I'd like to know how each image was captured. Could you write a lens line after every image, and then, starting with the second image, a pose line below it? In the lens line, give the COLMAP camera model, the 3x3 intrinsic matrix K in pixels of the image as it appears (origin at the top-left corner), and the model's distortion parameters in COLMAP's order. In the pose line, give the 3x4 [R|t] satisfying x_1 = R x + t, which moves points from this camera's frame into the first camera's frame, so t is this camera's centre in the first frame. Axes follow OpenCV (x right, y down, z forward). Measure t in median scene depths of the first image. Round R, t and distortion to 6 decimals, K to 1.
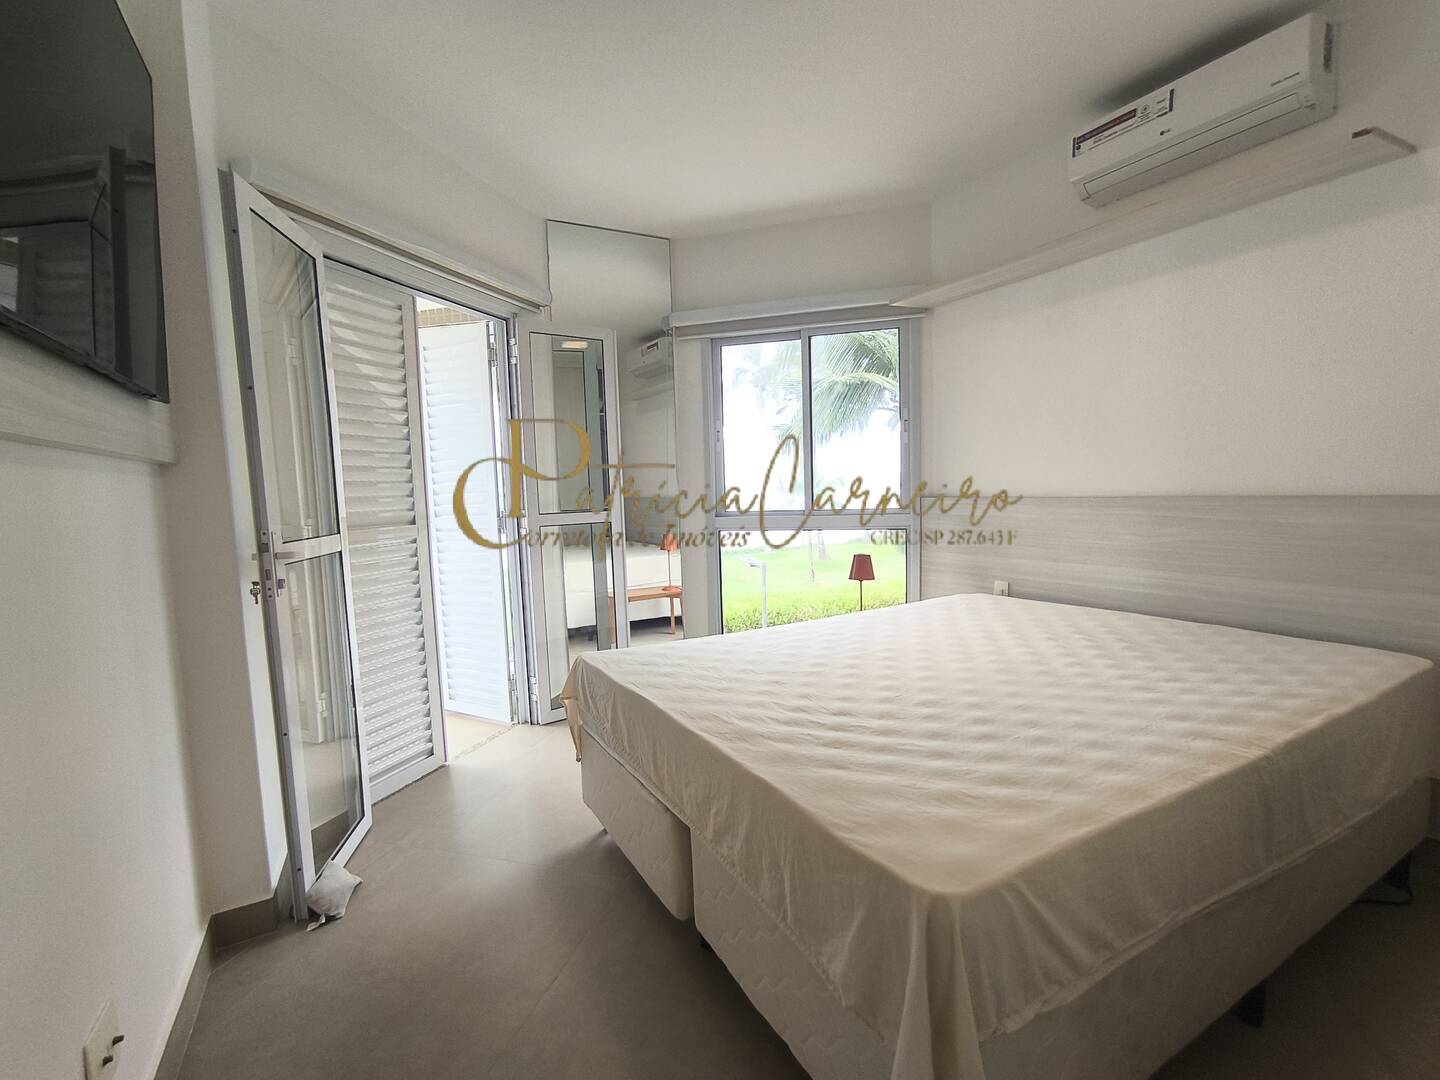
lens RADIAL K [[653.0, 0, 720.0], [0, 653.0, 540.0], [0, 0, 1]] dist [0.001989, 0.000447]
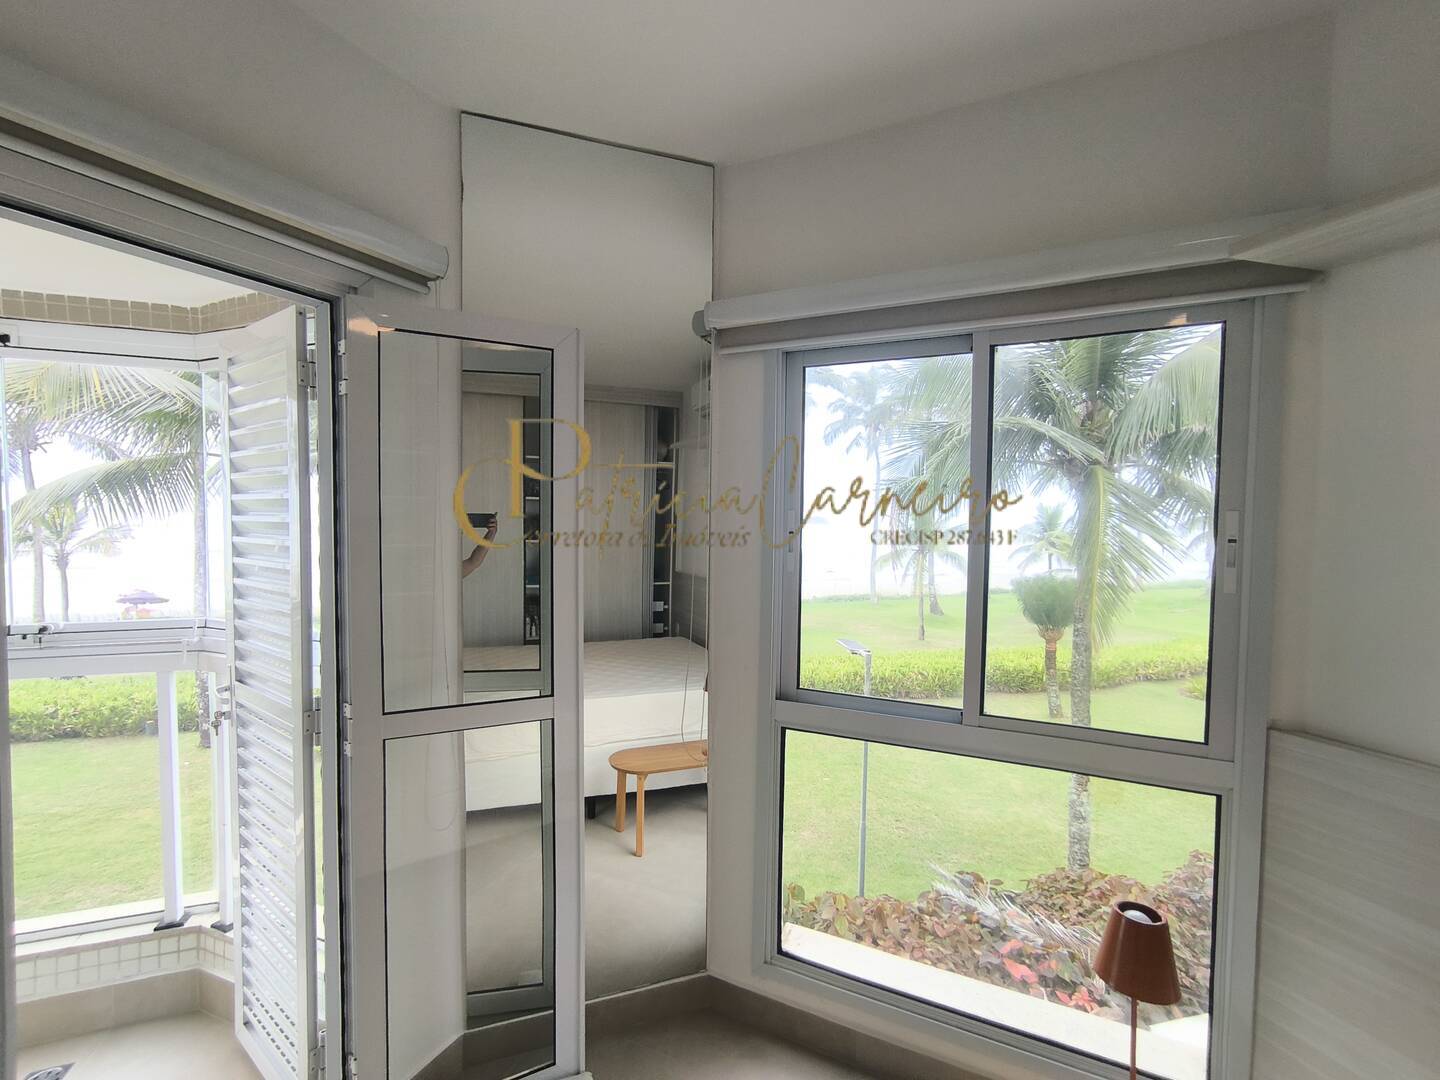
lens RADIAL K [[653.0, 0, 720.0], [0, 653.0, 540.0], [0, 0, 1]] dist [0.001989, 0.000447]
pose [[0.986000, 0.047925, -0.159708, 0.025489], [-0.056510, 0.997166, -0.049656, -0.136953], [0.156876, 0.057985, 0.985915, 0.511191]]
